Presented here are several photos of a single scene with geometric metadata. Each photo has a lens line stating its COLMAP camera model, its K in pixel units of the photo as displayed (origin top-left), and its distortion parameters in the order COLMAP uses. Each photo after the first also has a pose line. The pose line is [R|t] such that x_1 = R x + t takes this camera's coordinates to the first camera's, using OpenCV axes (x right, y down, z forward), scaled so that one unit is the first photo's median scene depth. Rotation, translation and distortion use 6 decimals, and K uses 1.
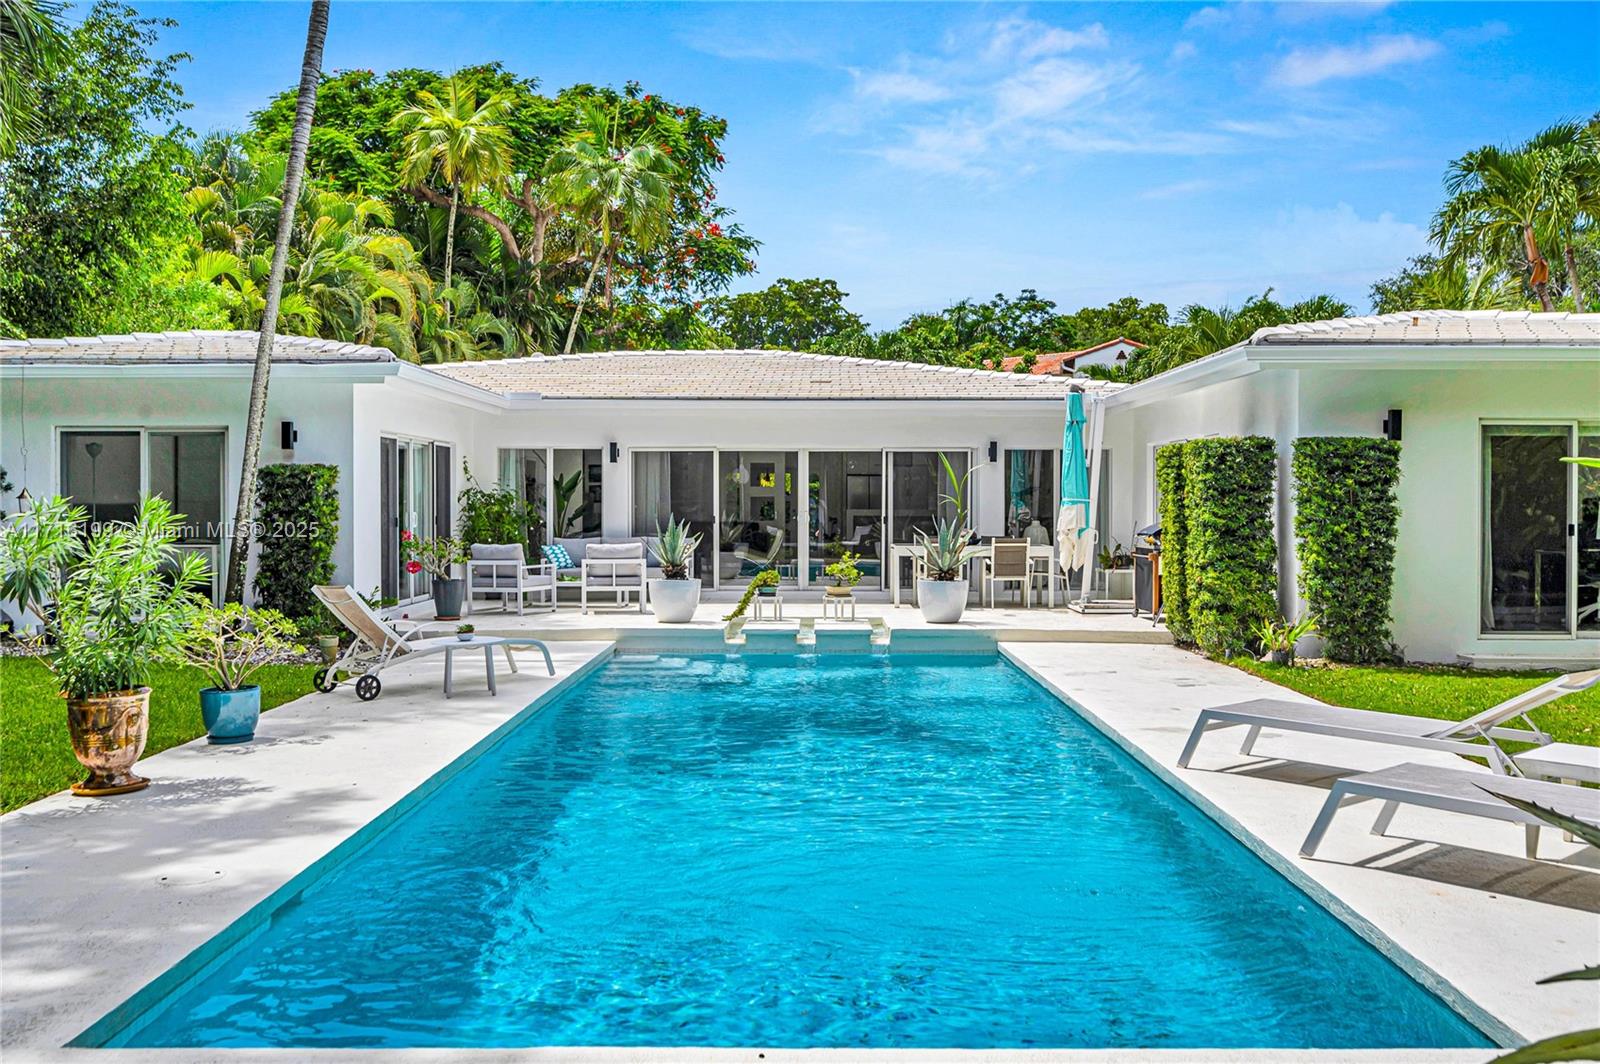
lens RADIAL K [[1468.4, 0, 853.5], [0, 1468.4, 492.7], [0, 0, 1]] dist [-0.020879, 0.027538]
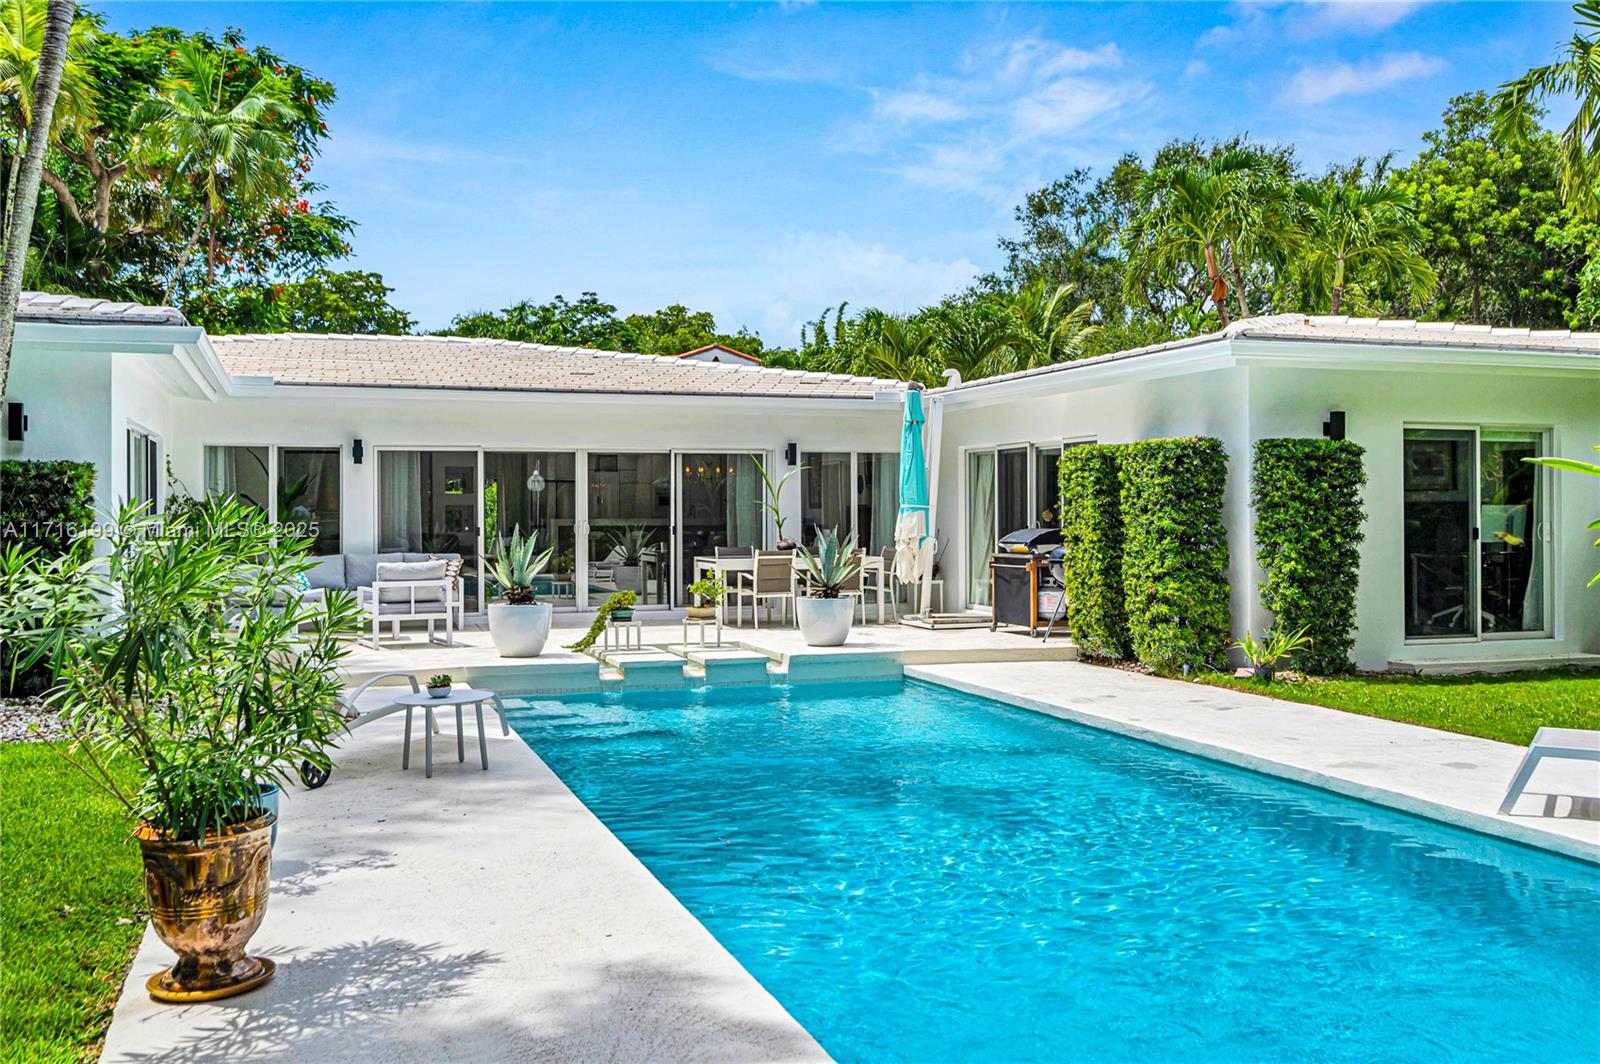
lens RADIAL K [[1468.4, 0, 853.5], [0, 1468.4, 492.7], [0, 0, 1]] dist [-0.020879, 0.027538]
pose [[0.945695, -0.000533, 0.325056, -0.199418], [0.002452, 0.999982, -0.005494, 0.001404], [-0.325047, 0.005993, 0.945679, 0.149067]]
